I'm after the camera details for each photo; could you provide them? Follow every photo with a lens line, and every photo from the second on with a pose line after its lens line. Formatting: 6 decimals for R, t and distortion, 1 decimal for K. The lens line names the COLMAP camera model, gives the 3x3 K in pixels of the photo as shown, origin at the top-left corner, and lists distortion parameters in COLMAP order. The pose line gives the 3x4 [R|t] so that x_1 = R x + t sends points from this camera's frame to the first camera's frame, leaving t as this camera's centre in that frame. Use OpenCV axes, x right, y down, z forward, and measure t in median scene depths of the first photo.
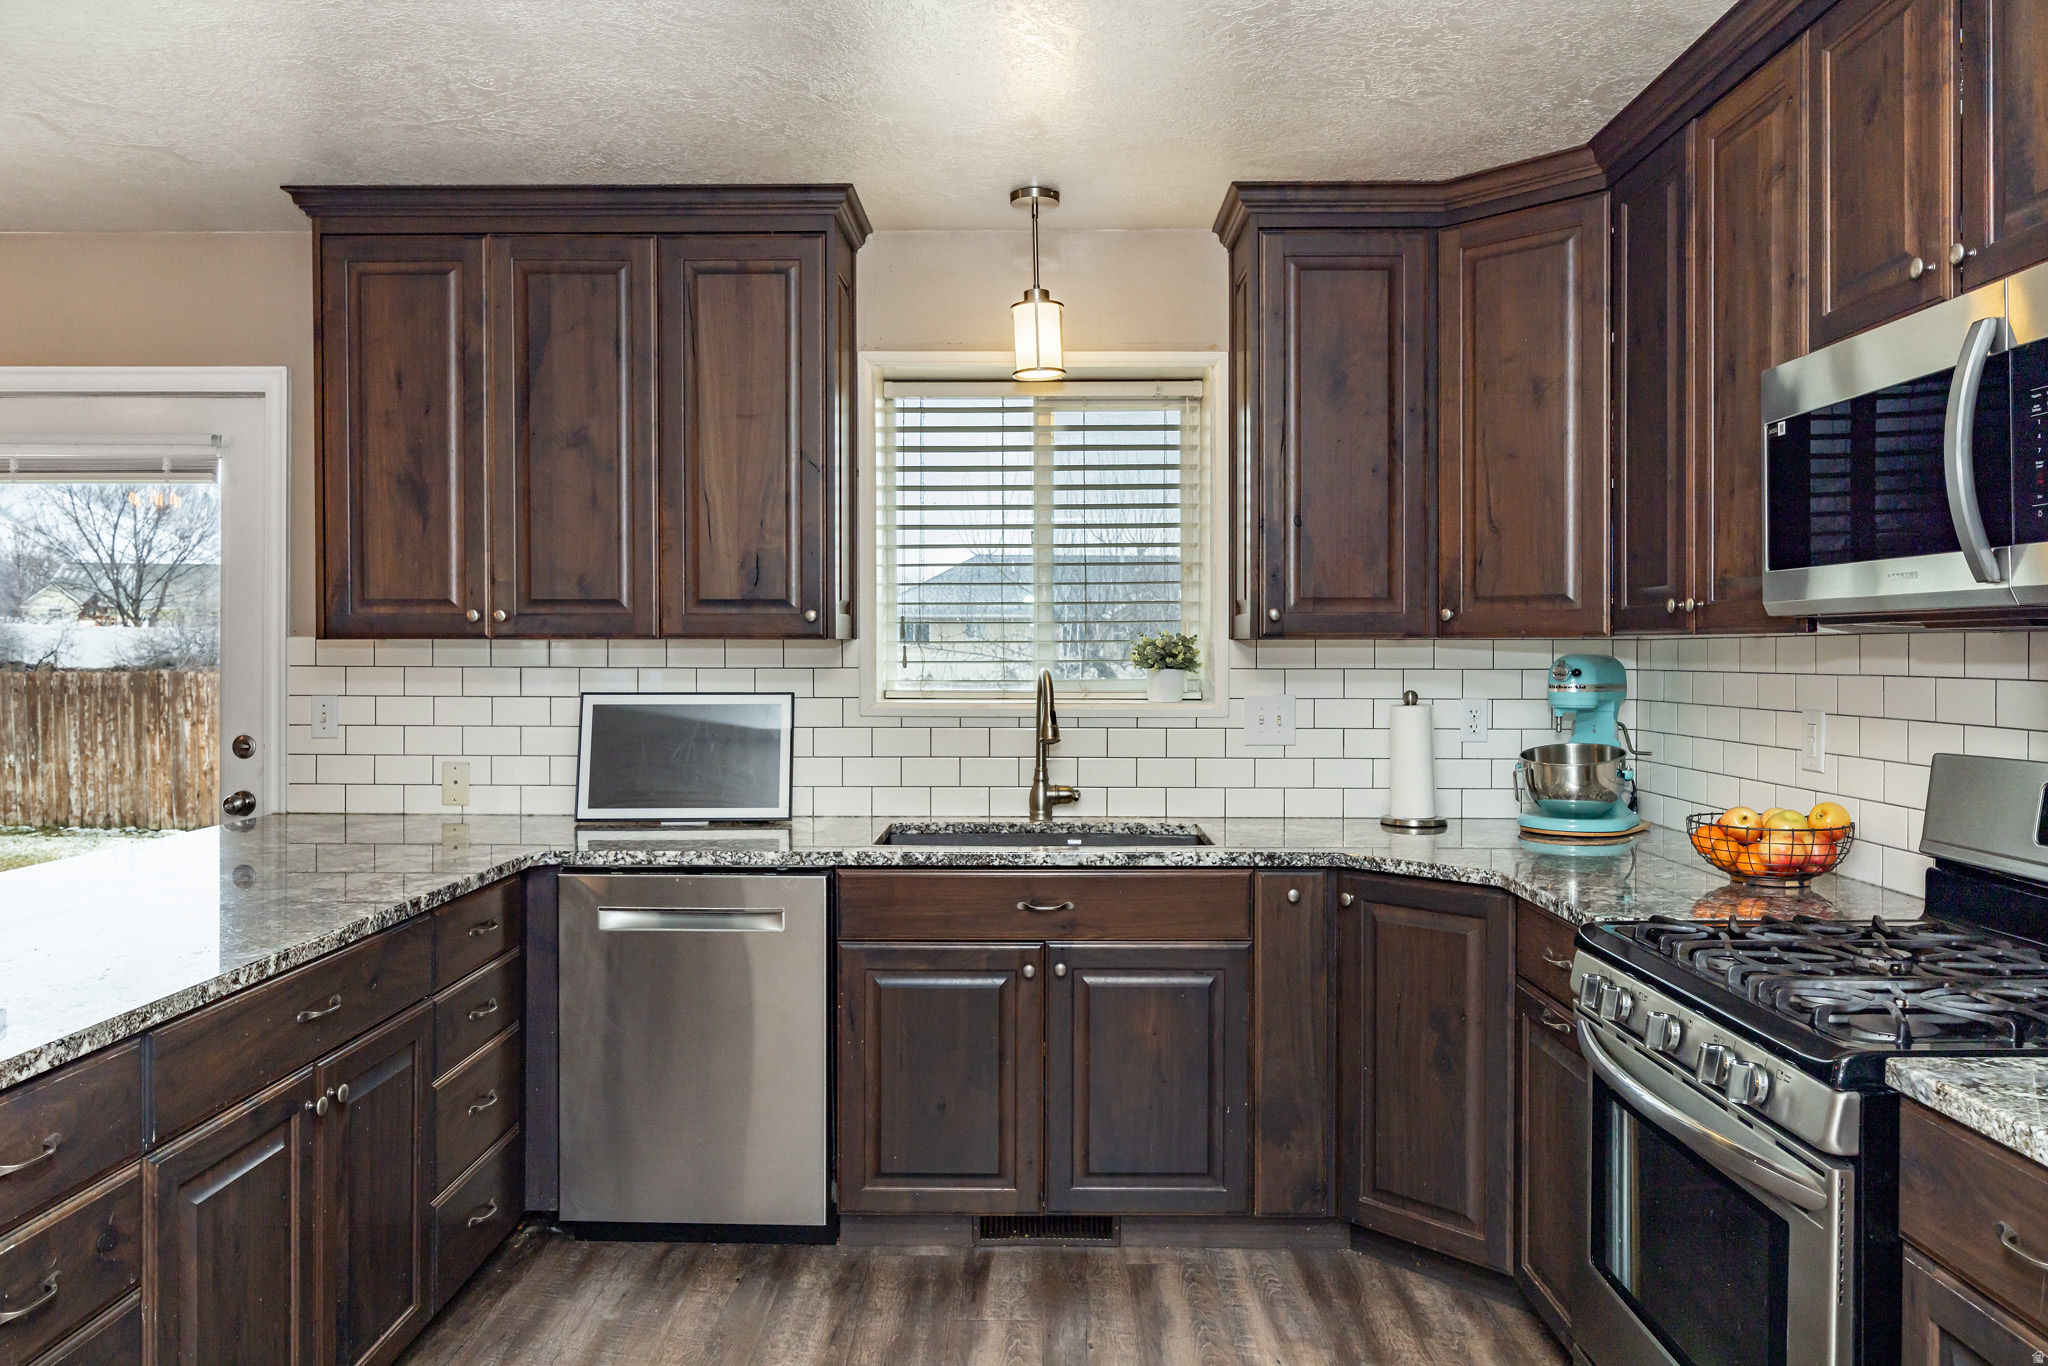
lens RADIAL K [[1402.2, 0, 1024.0], [0, 1402.2, 649.4], [0, 0, 1]] dist [0.006049, -0.004276]
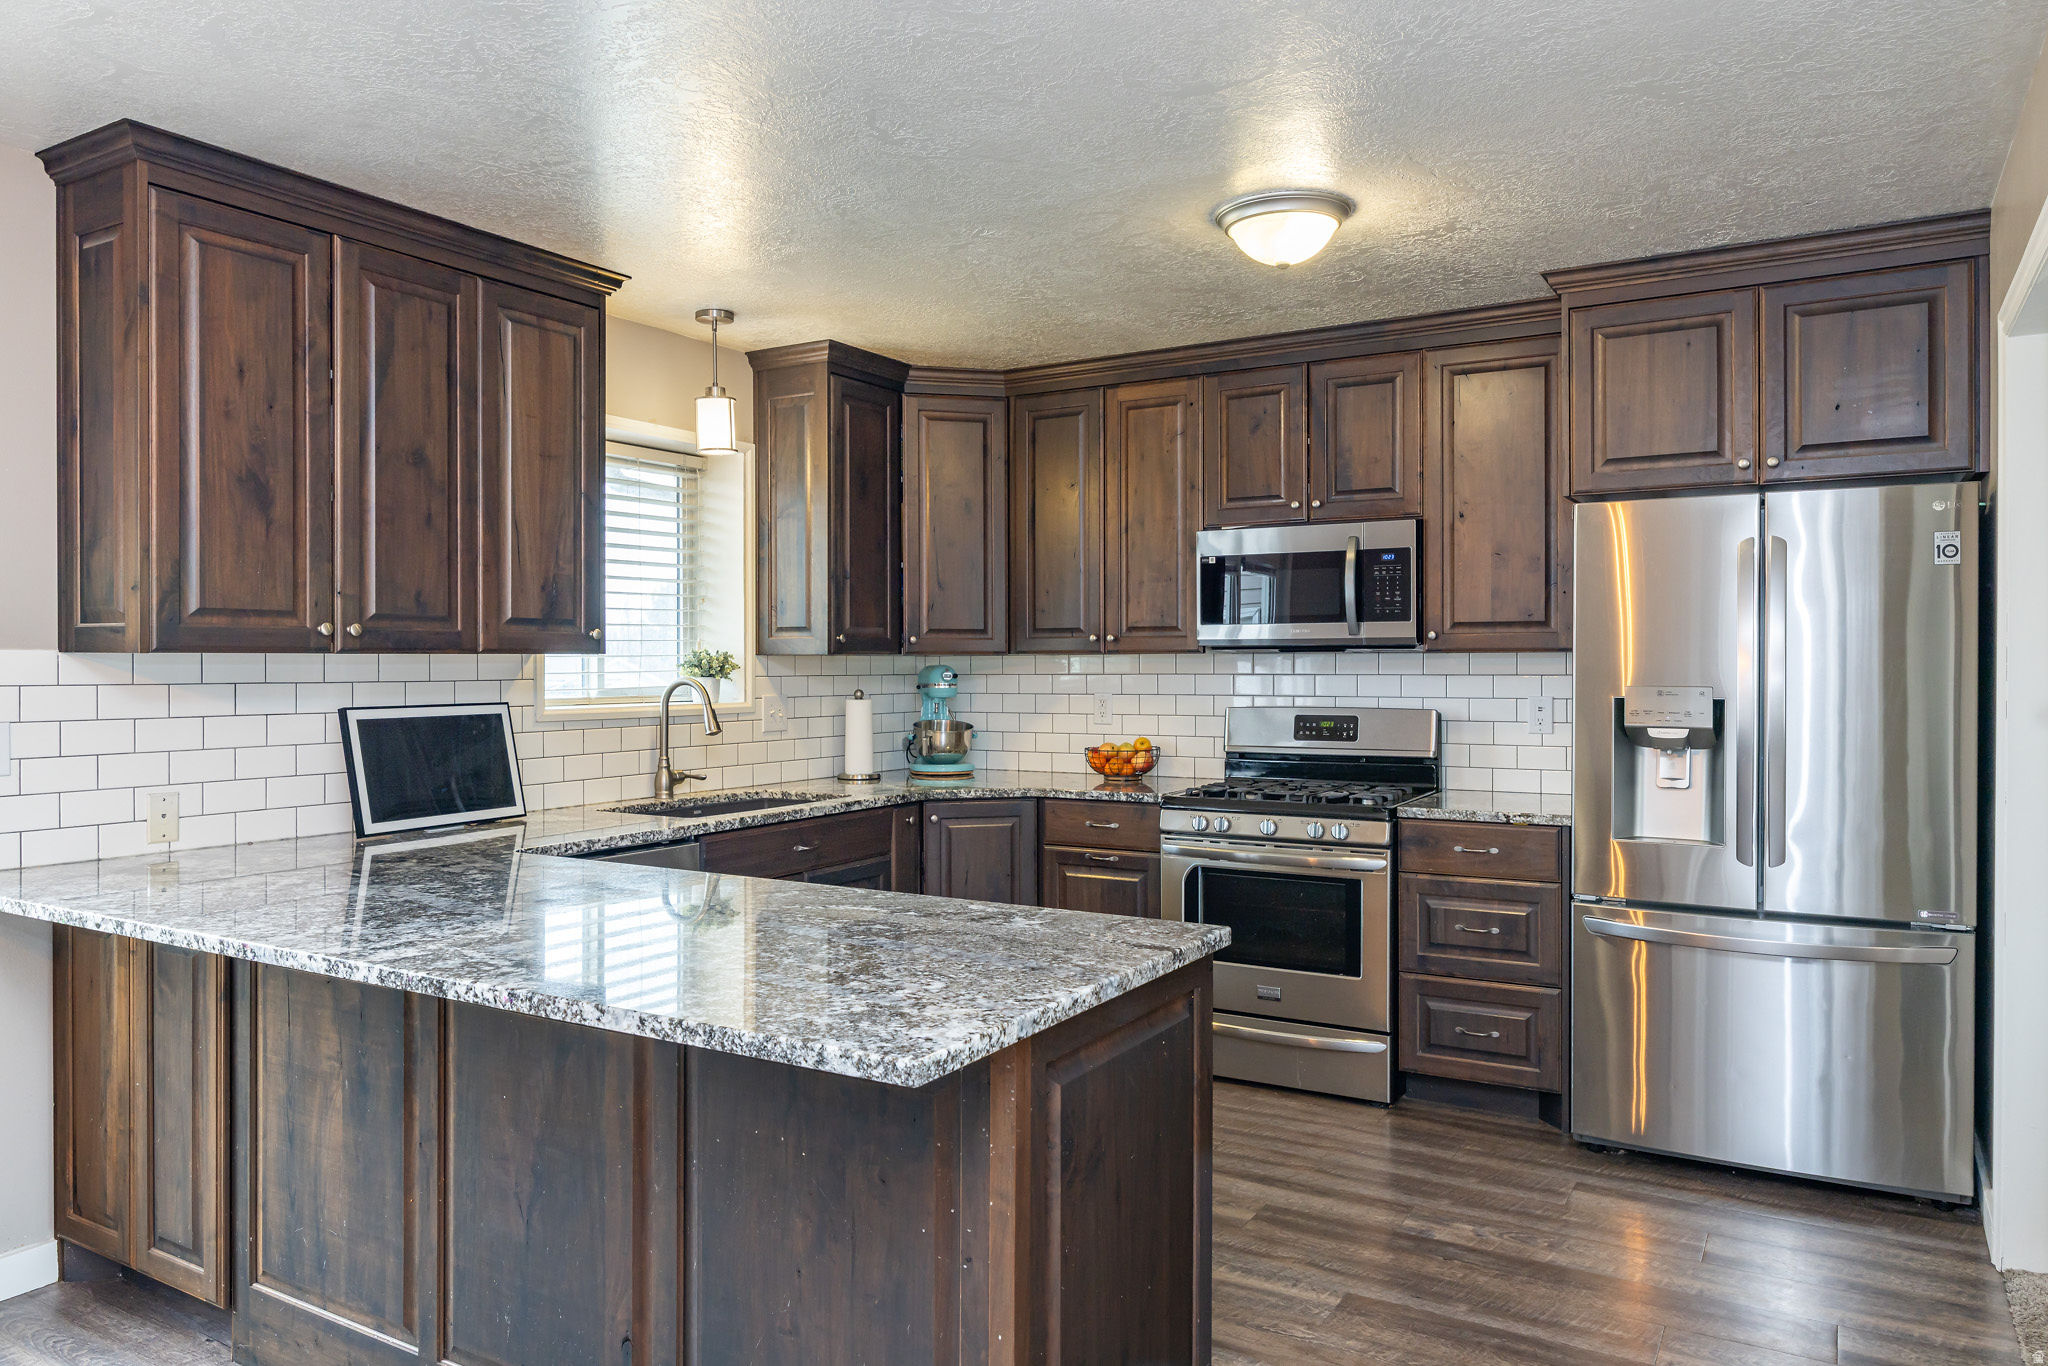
lens RADIAL K [[1402.2, 0, 991.1], [0, 1402.2, 665.6], [0, 0, 1]] dist [0.006049, -0.004276]
pose [[0.512463, -0.005305, 0.858693, -0.977777], [0.001577, 0.999985, 0.005237, -0.003322], [-0.858708, -0.001329, 0.512463, 0.114771]]
